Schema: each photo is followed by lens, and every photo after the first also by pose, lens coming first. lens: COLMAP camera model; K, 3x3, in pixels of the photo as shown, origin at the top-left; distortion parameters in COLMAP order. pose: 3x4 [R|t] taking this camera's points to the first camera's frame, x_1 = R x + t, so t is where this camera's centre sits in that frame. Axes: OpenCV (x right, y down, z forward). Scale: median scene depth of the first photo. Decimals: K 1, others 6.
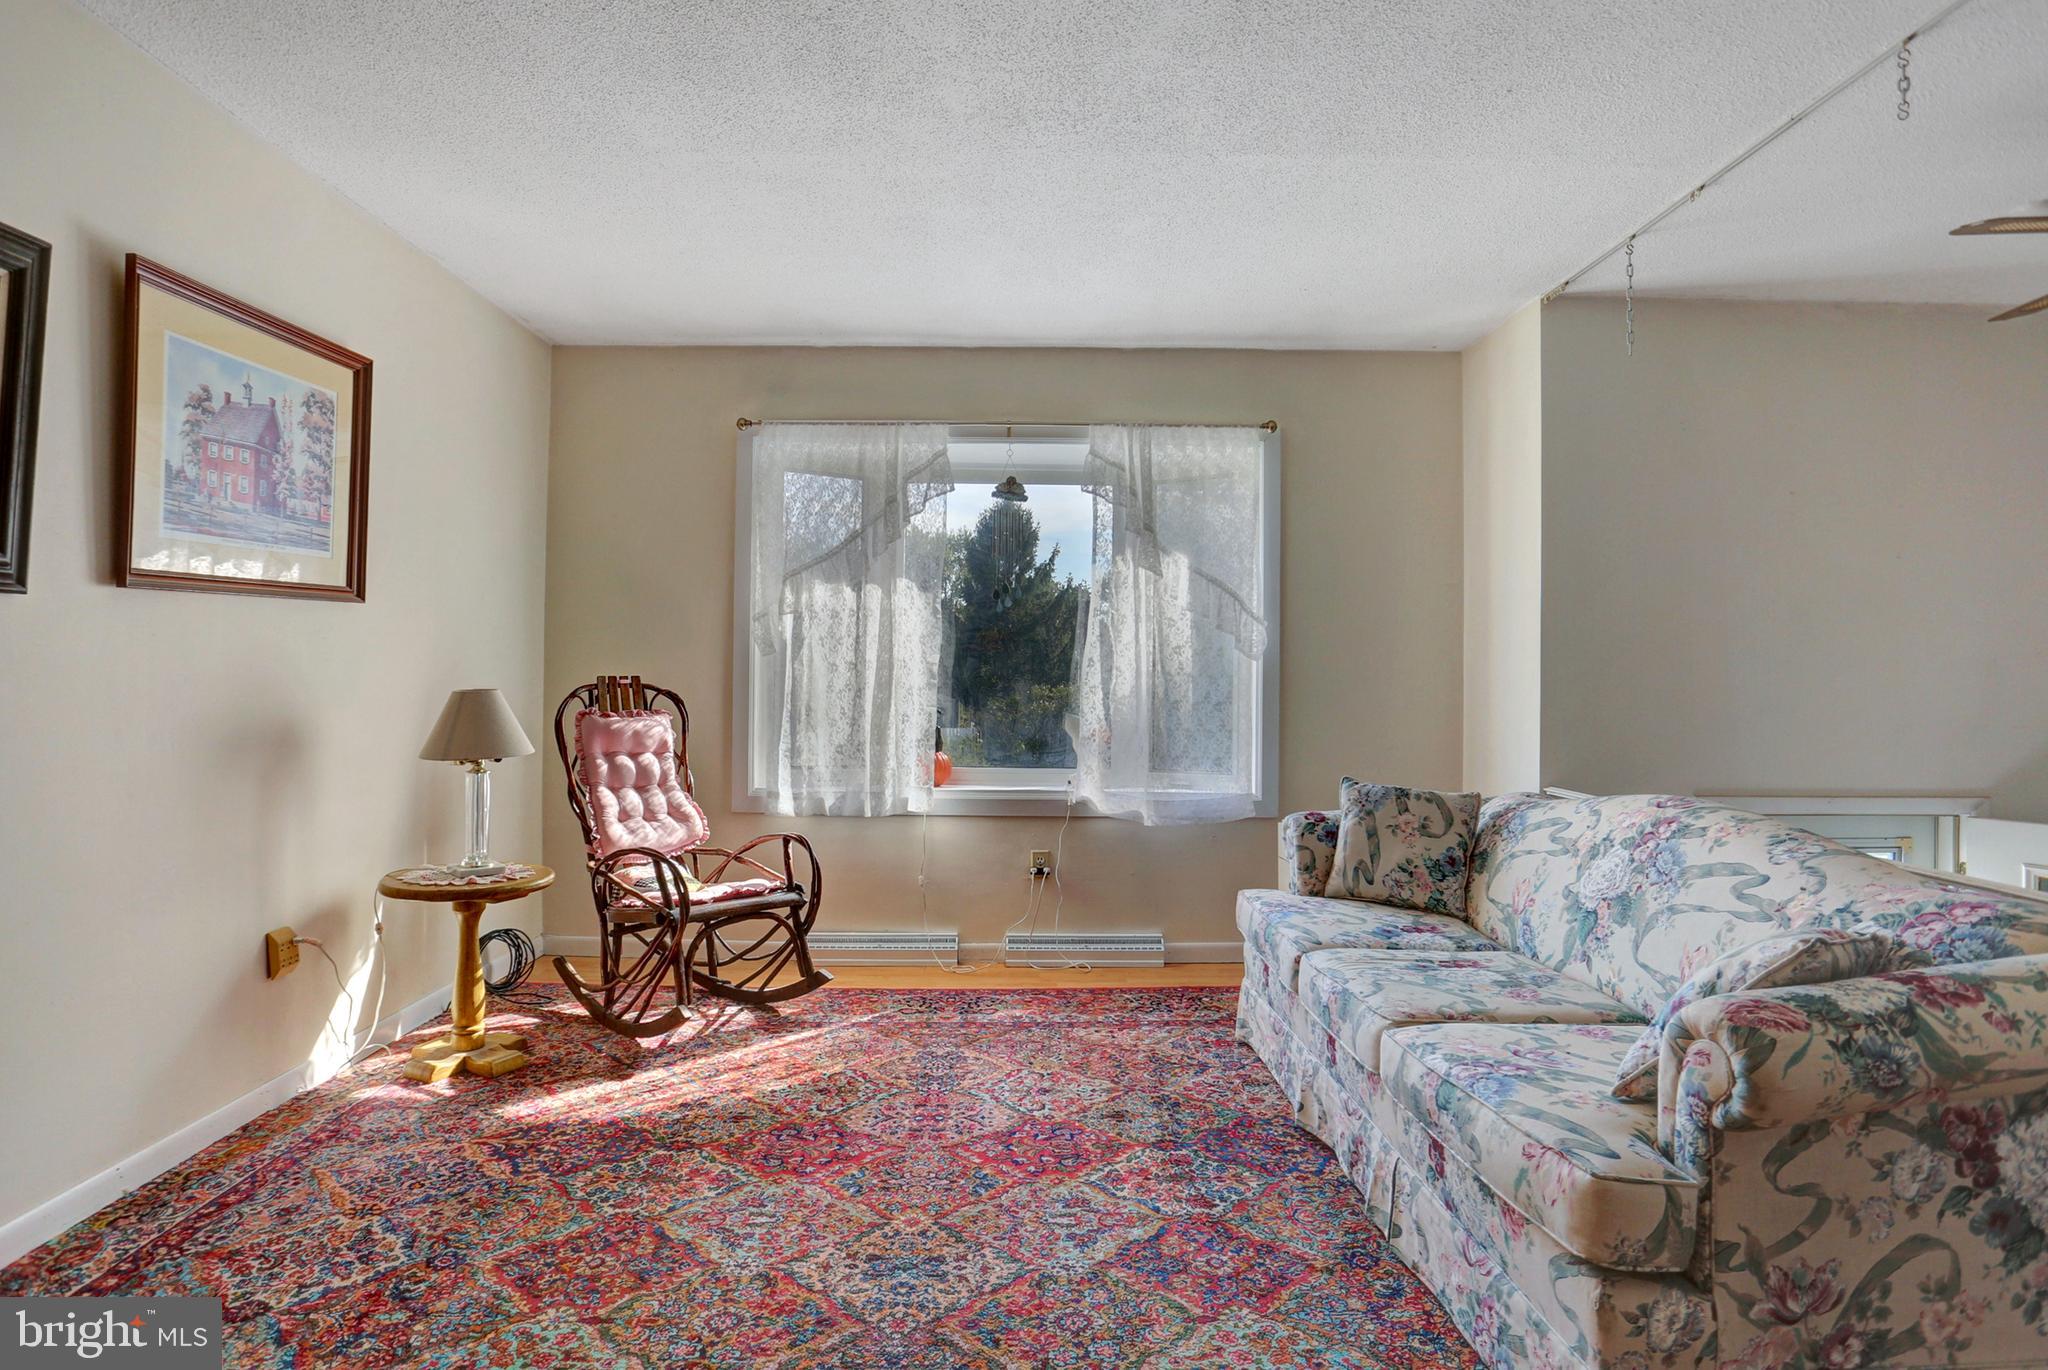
lens RADIAL K [[1029.6, 0, 1024.9], [0, 1029.6, 665.0], [0, 0, 1]] dist [-0.061912, 0.026322]
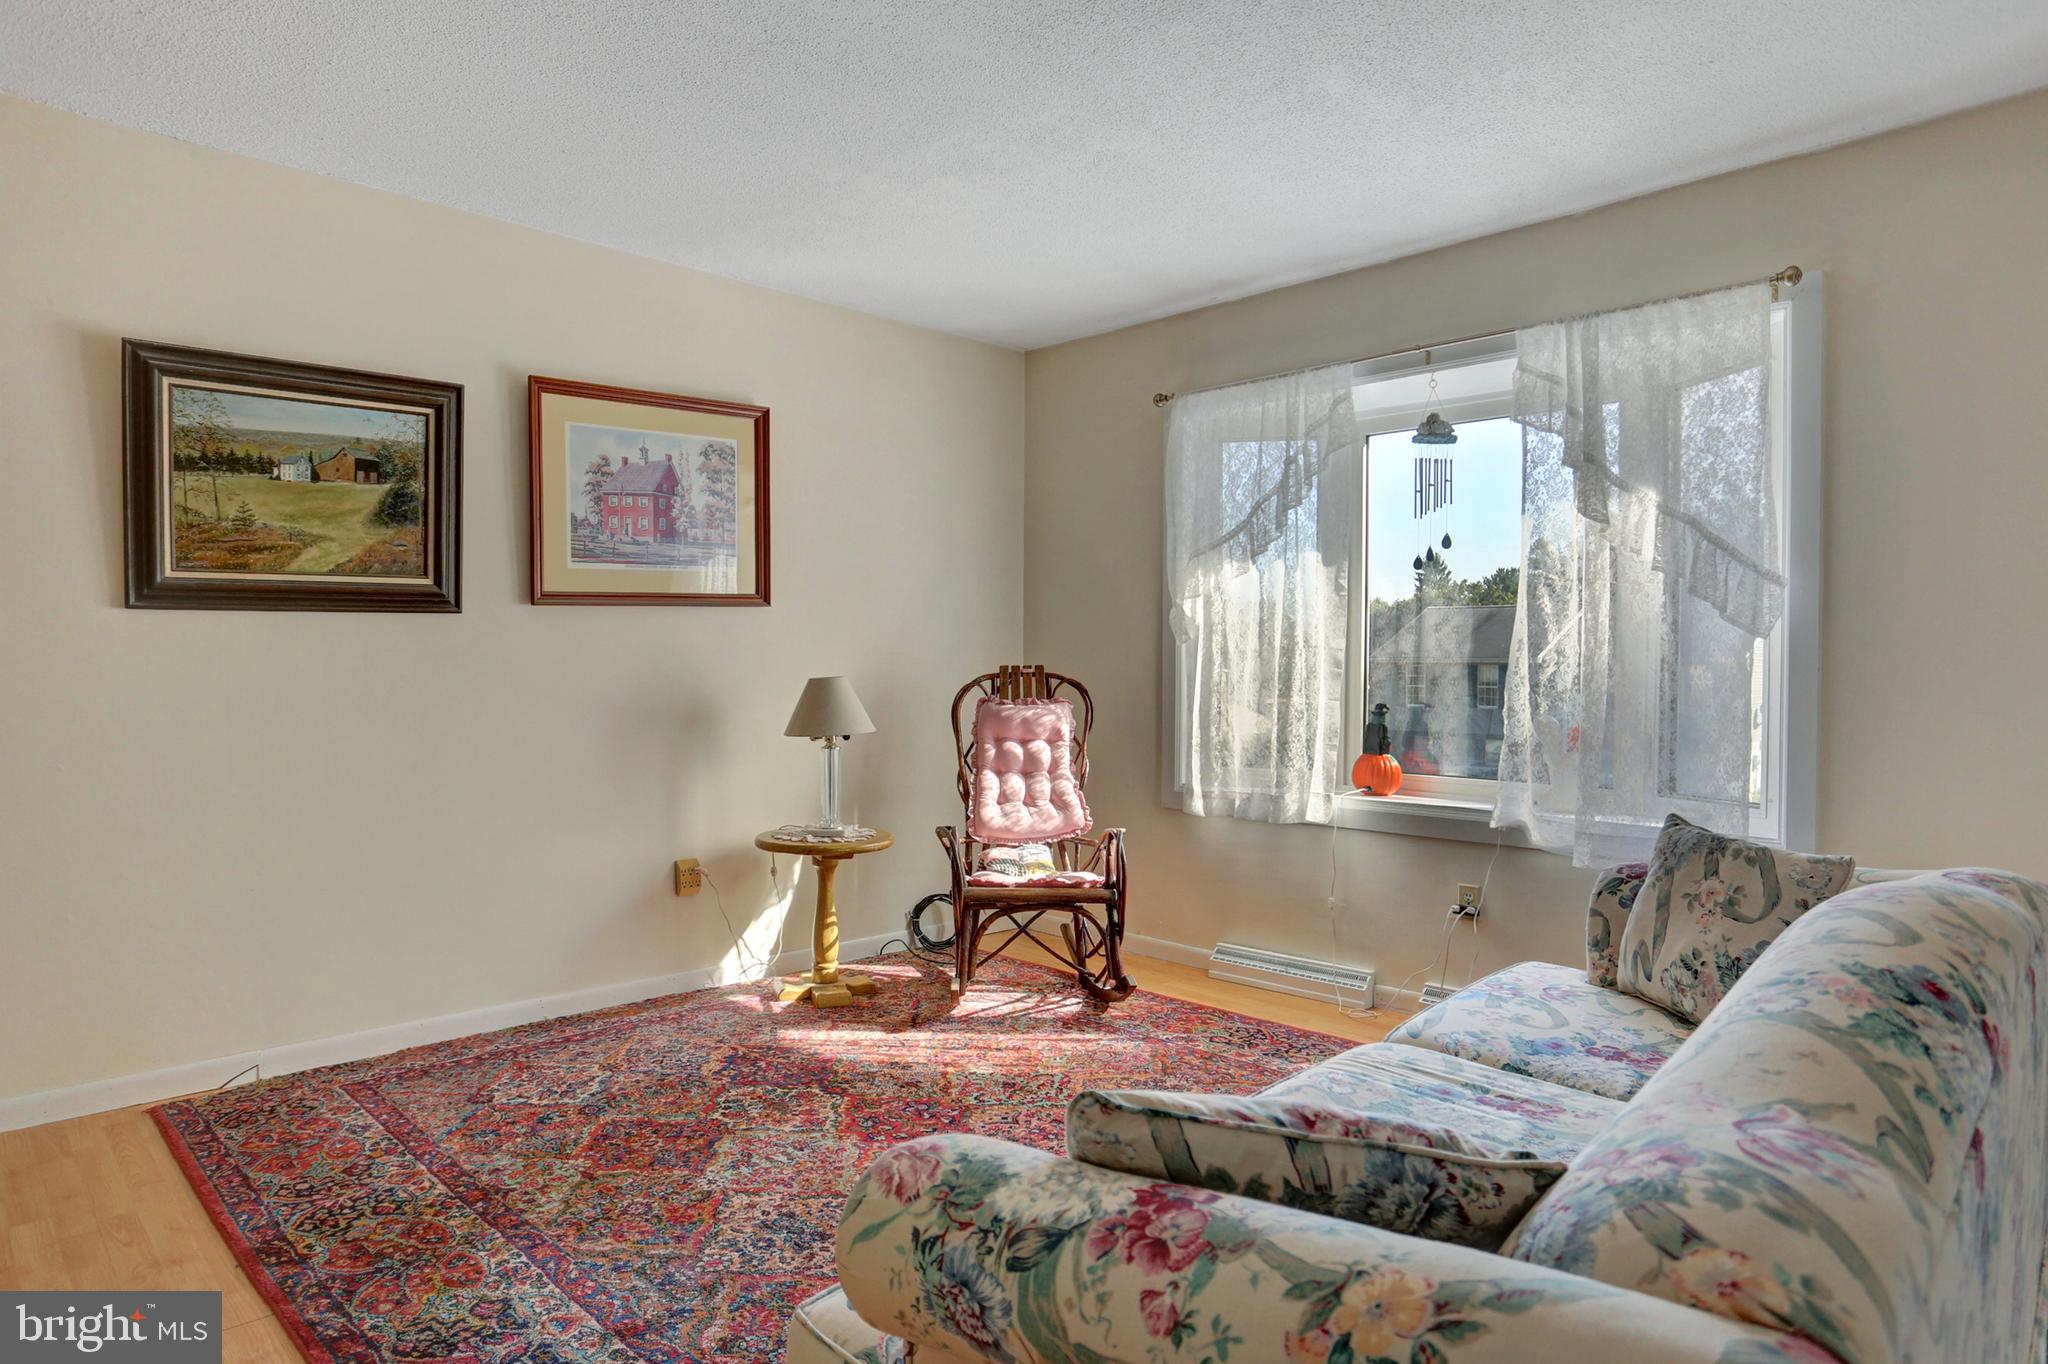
lens RADIAL K [[1136.8, 0, 1024.0], [0, 1136.8, 682.0], [0, 0, 1]] dist [-0.072565, 0.050892]
pose [[0.723204, 0.004973, -0.690617, 0.524270], [0.010623, 0.999776, 0.018323, 0.008315], [0.690553, -0.020588, 0.722989, 0.212810]]
